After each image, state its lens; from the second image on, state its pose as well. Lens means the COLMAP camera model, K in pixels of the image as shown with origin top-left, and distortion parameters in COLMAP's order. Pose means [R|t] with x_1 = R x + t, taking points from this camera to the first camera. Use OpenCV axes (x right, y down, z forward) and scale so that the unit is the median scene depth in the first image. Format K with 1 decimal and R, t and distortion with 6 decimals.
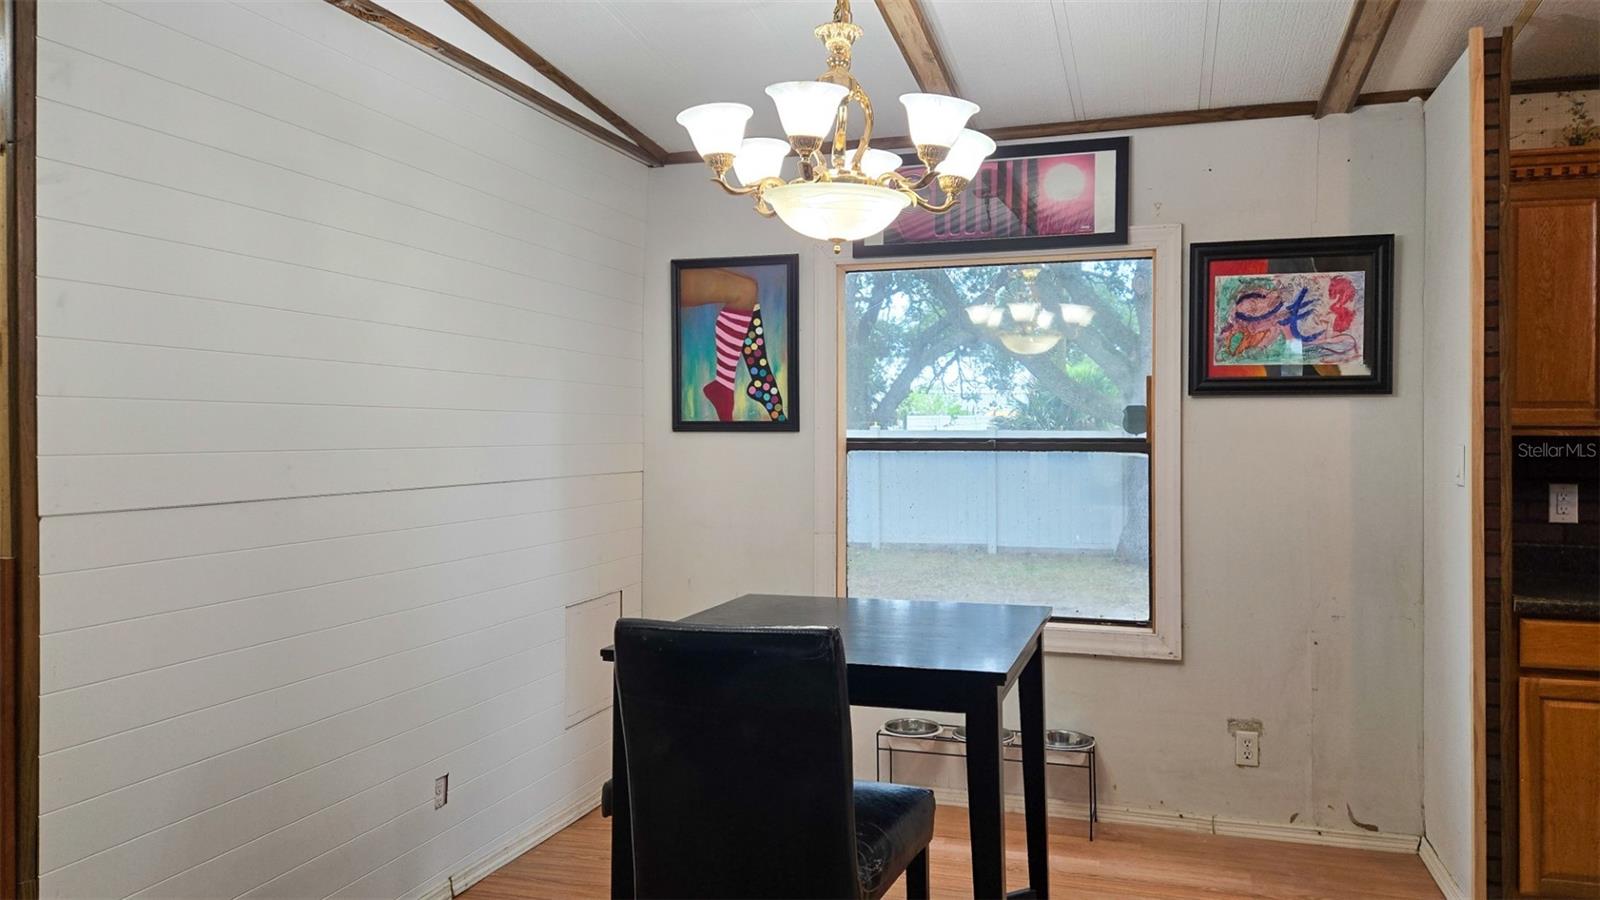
lens RADIAL K [[1123.5, 0, 793.8], [0, 1123.5, 428.8], [0, 0, 1]] dist [0.057526, -0.028293]
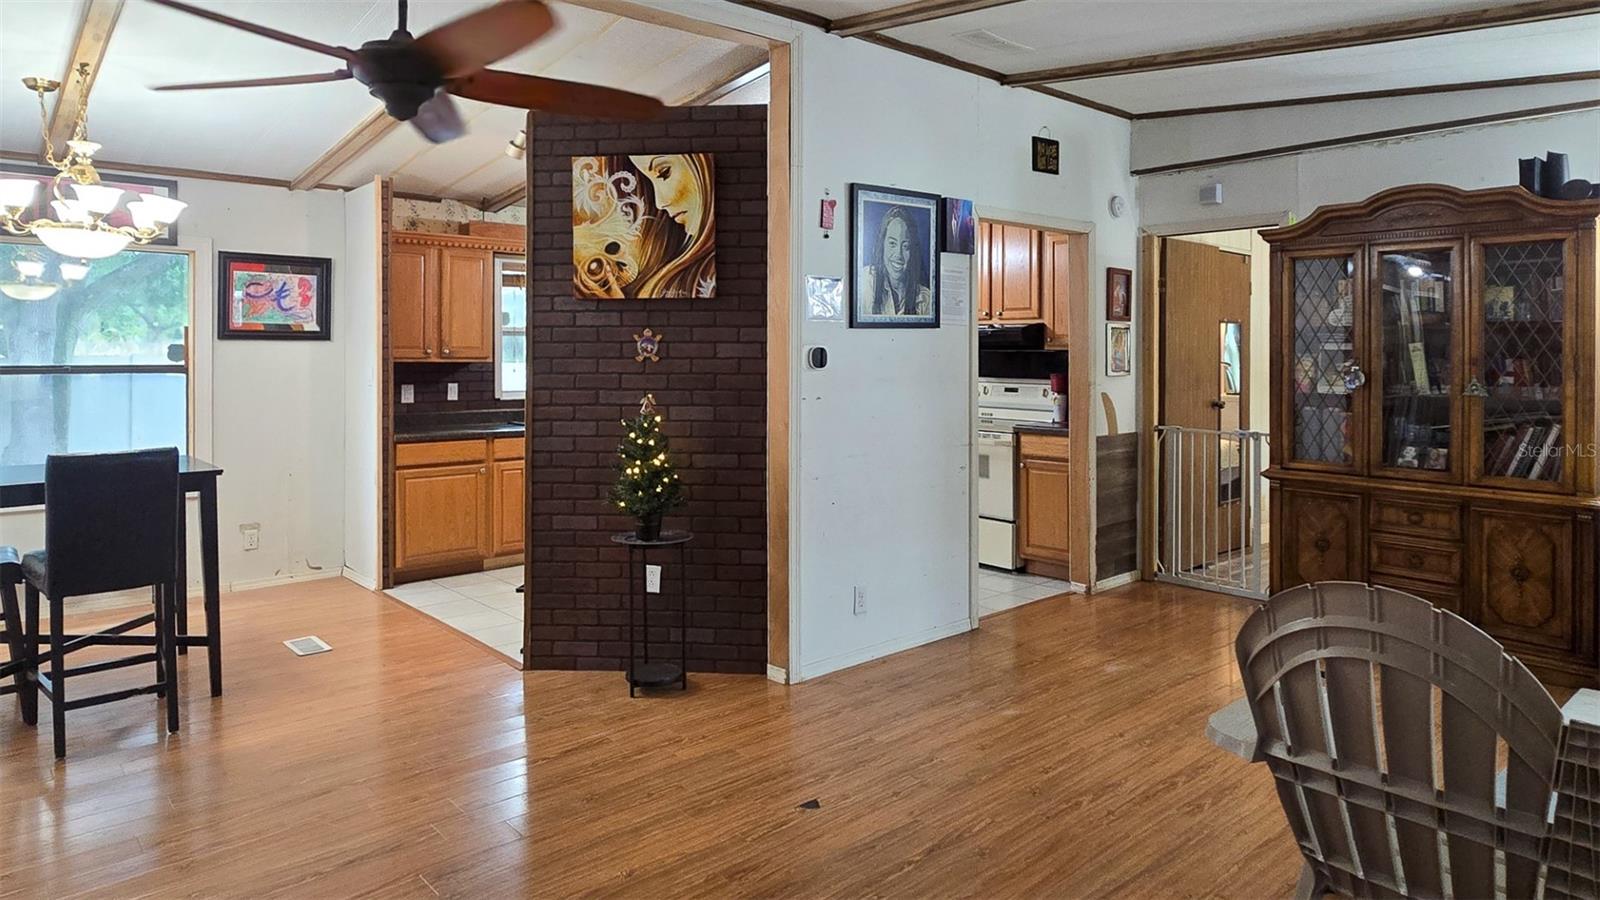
lens RADIAL K [[975.9, 0, 830.0], [0, 975.9, 364.7], [0, 0, 1]] dist [0.014463, 0.003634]
pose [[0.502993, -0.008033, 0.864253, -0.457238], [-0.003815, 0.999926, 0.011514, -0.011481], [-0.864282, -0.009089, 0.502925, -0.533789]]
